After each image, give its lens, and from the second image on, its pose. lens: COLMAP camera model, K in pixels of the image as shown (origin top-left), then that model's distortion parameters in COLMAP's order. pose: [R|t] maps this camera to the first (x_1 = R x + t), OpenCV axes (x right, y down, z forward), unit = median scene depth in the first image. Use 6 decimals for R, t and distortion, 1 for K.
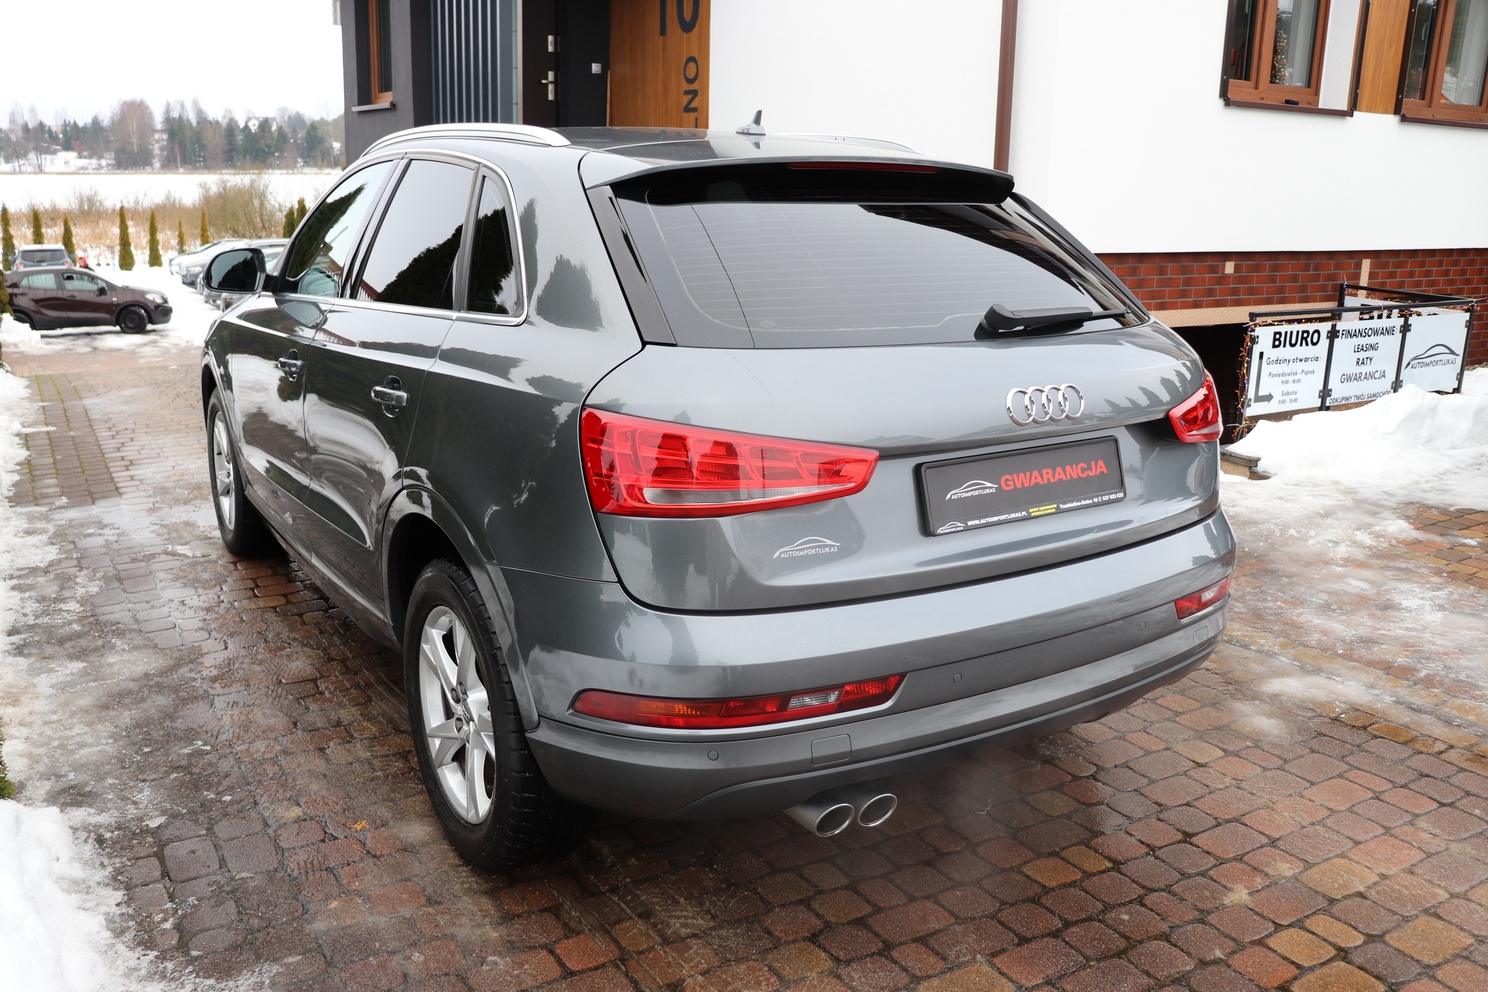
lens RADIAL K [[1234.3, 0, 726.8], [0, 1234.3, 485.7], [0, 0, 1]] dist [-0.180768, 0.164012]
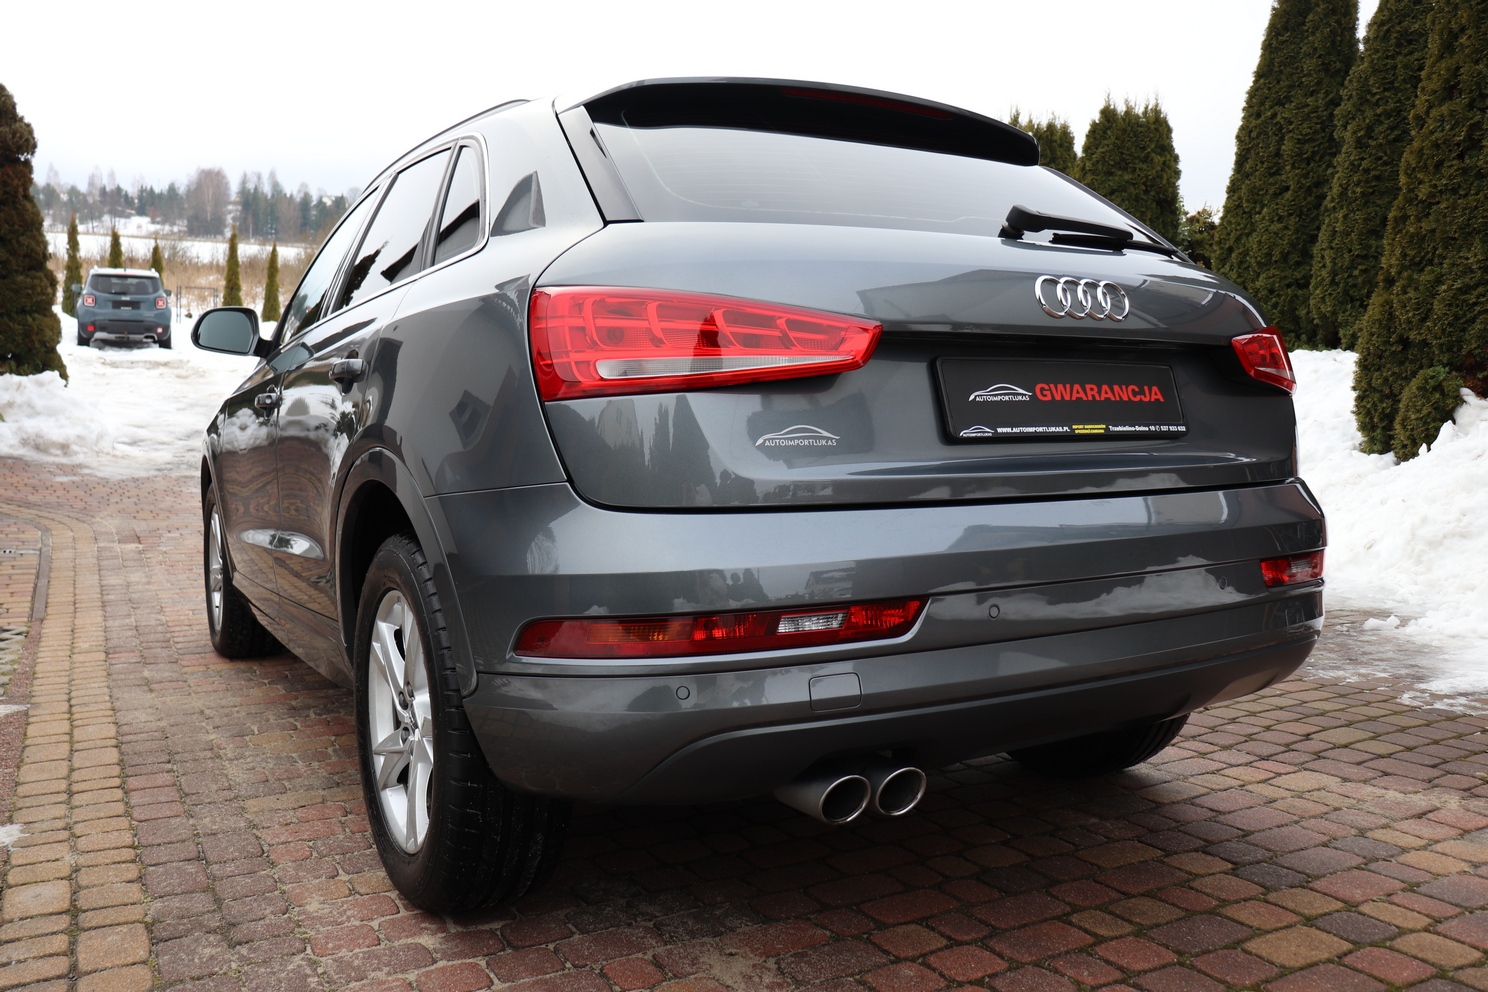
lens RADIAL K [[1234.3, 0, 726.8], [0, 1234.3, 485.7], [0, 0, 1]] dist [-0.180768, 0.164012]
pose [[0.998800, -0.018270, -0.045445, 0.049875], [0.009535, 0.982603, -0.185472, 0.212931], [0.048043, 0.184816, 0.981598, 0.183415]]
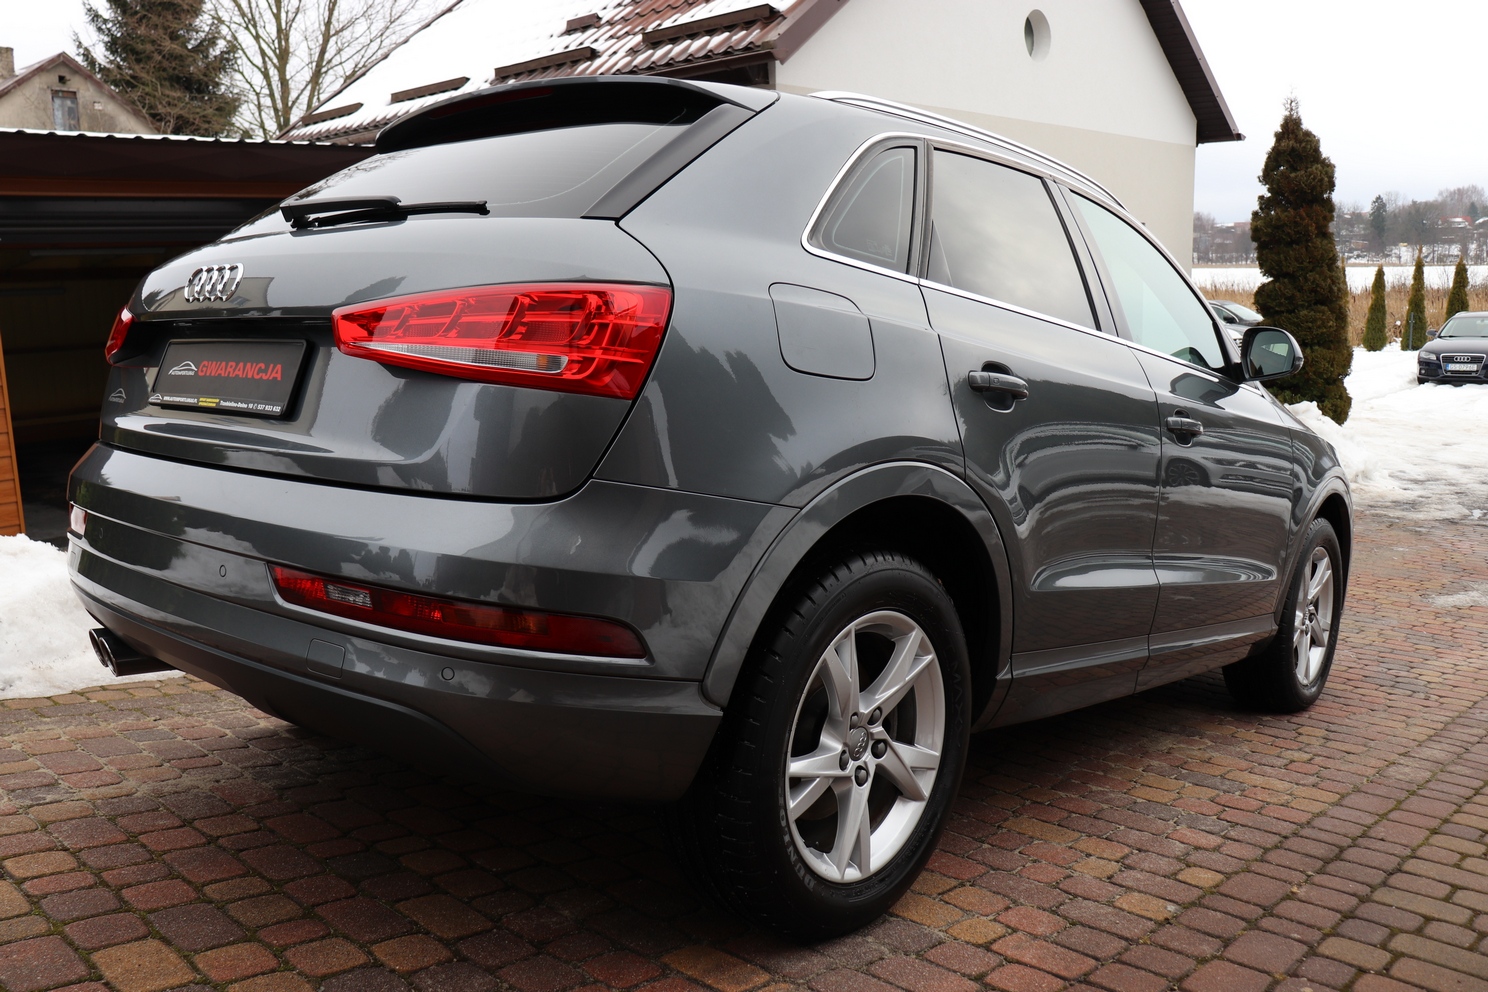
lens RADIAL K [[1234.3, 0, 726.8], [0, 1234.3, 485.7], [0, 0, 1]] dist [-0.180768, 0.164012]
pose [[0.273987, 0.061798, -0.959746, 1.243382], [-0.288519, 0.957250, -0.020729, -0.013535], [0.917435, 0.282585, 0.280104, 1.139037]]
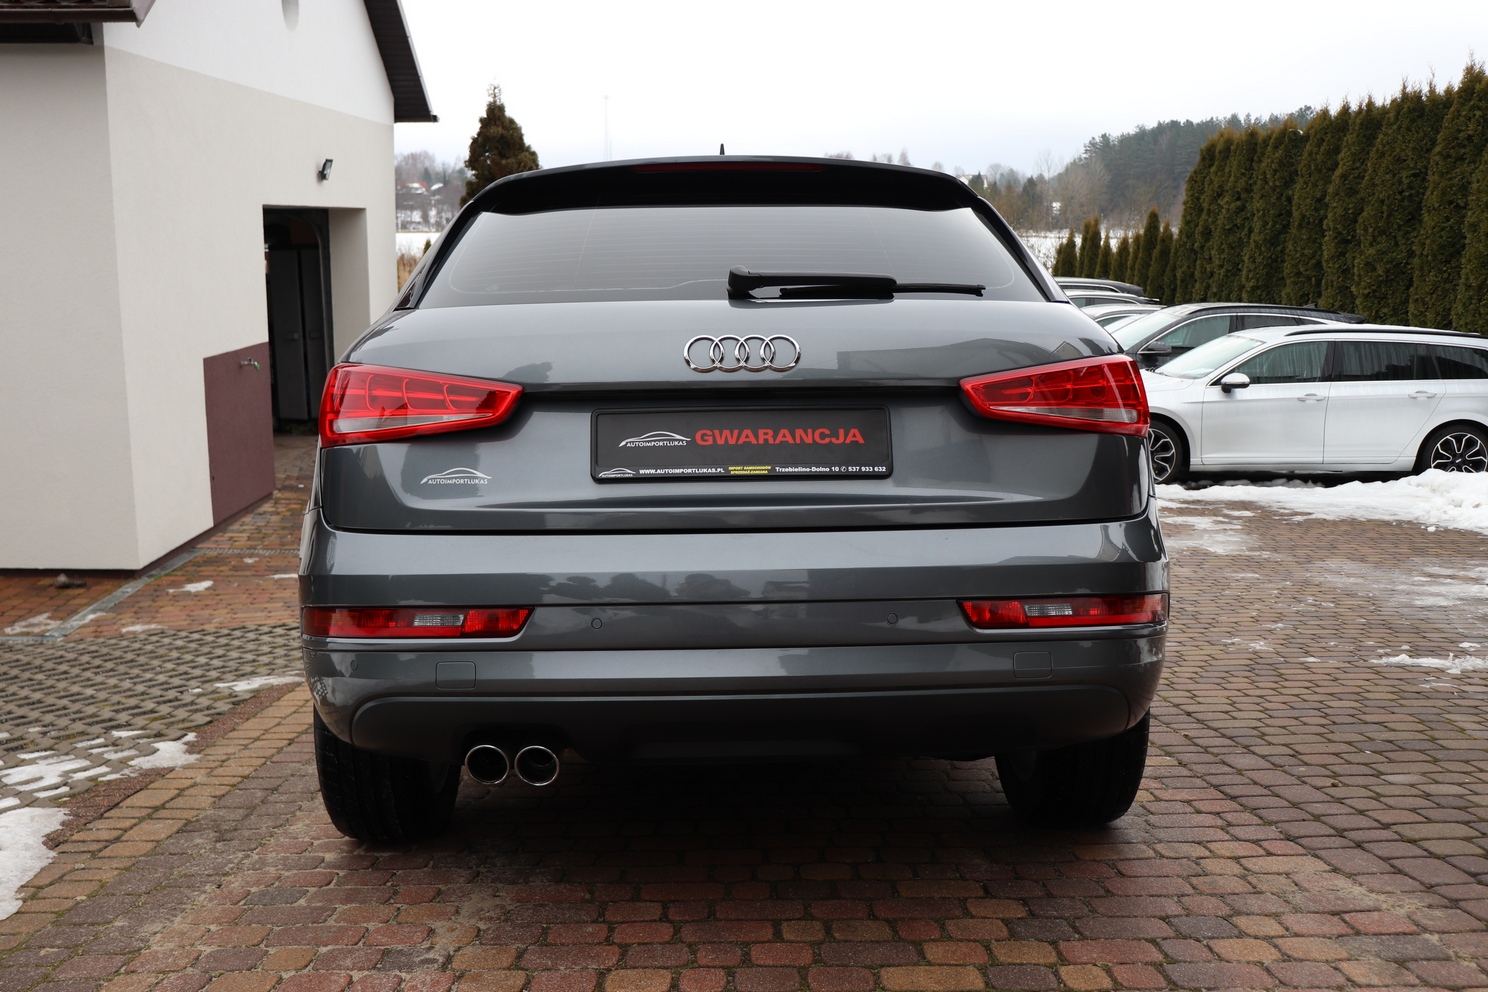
lens RADIAL K [[1395.6, 0, 720.4], [0, 1395.6, 501.9], [0, 0, 1]] dist [-0.064700, 0.014743]
pose [[0.860886, 0.001955, -0.508793, 0.792416], [-0.098192, 0.981832, -0.162370, 0.221740], [0.499232, 0.189742, 0.845438, 0.097832]]
